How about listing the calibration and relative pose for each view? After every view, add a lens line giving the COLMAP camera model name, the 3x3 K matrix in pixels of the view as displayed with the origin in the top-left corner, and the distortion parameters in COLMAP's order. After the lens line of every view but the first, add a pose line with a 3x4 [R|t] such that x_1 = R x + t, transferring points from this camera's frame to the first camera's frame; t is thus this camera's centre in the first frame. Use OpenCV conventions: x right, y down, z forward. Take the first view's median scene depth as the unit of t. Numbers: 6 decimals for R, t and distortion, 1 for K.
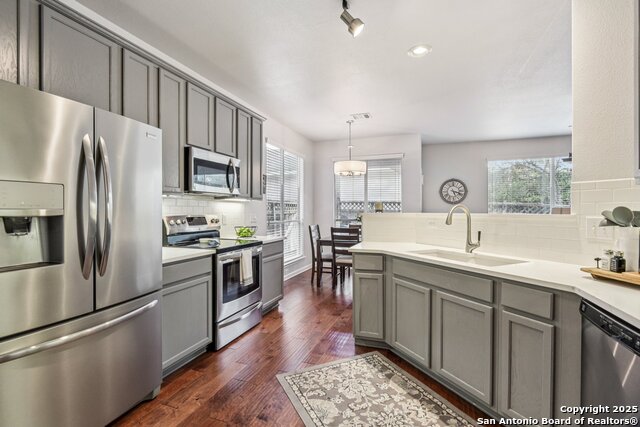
lens RADIAL K [[293.4, 0, 320.3], [0, 293.4, 213.1], [0, 0, 1]] dist [-0.000563, -0.000171]
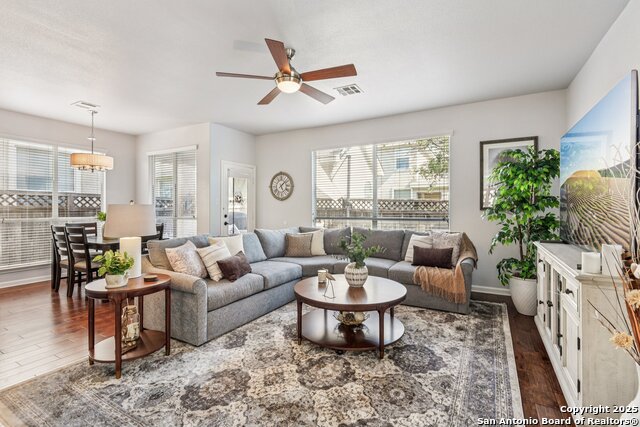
lens RADIAL K [[293.4, 0, 318.7], [0, 293.4, 210.6], [0, 0, 1]] dist [-0.000563, -0.000171]
pose [[0.993014, -0.010689, -0.117512, 0.665252], [0.010227, 0.999937, -0.004532, 0.004244], [0.117553, 0.003299, 0.993061, 0.142728]]
